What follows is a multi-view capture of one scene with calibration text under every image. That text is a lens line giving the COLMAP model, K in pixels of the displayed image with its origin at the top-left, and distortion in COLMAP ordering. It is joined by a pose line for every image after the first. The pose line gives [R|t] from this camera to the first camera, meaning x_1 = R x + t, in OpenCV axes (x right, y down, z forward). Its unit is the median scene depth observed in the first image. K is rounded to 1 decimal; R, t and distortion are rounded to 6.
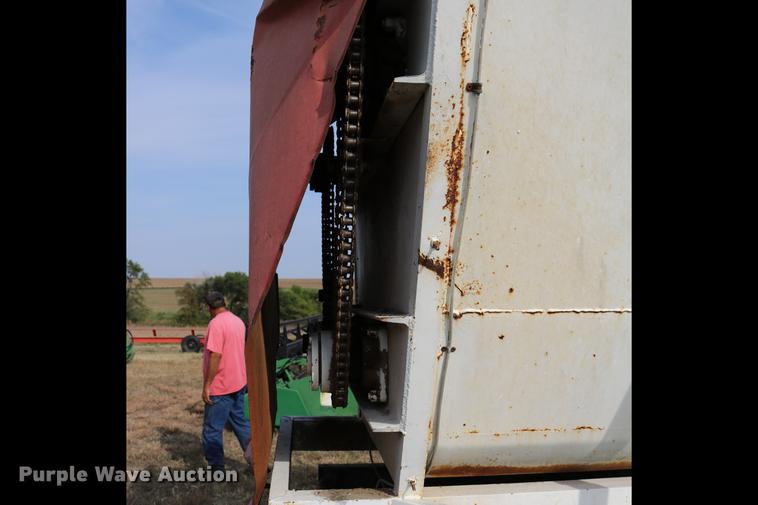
lens RADIAL K [[627.3, 0, 380.7], [0, 627.3, 255.7], [0, 0, 1]] dist [-0.158384, 0.123513]
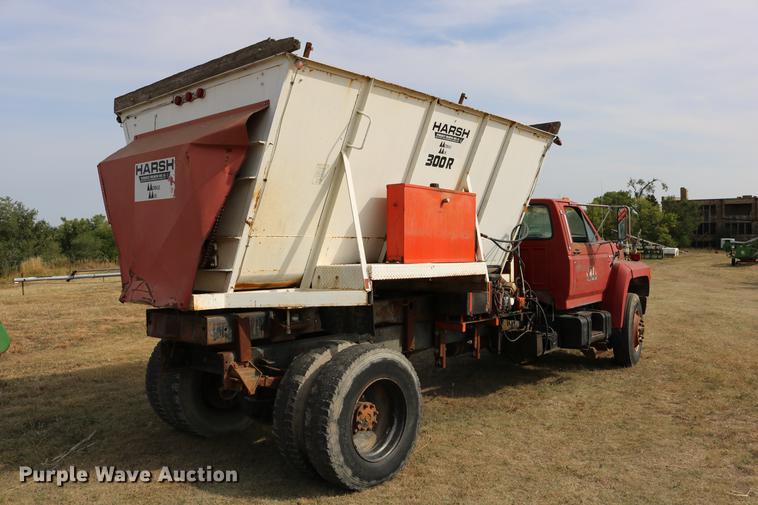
lens RADIAL K [[627.3, 0, 380.7], [0, 627.3, 255.7], [0, 0, 1]] dist [-0.158384, 0.123513]
pose [[0.740909, -0.019273, 0.671329, -1.856436], [-0.034556, 0.997170, 0.066764, -0.067518], [-0.670716, -0.072665, 0.738146, -2.333785]]
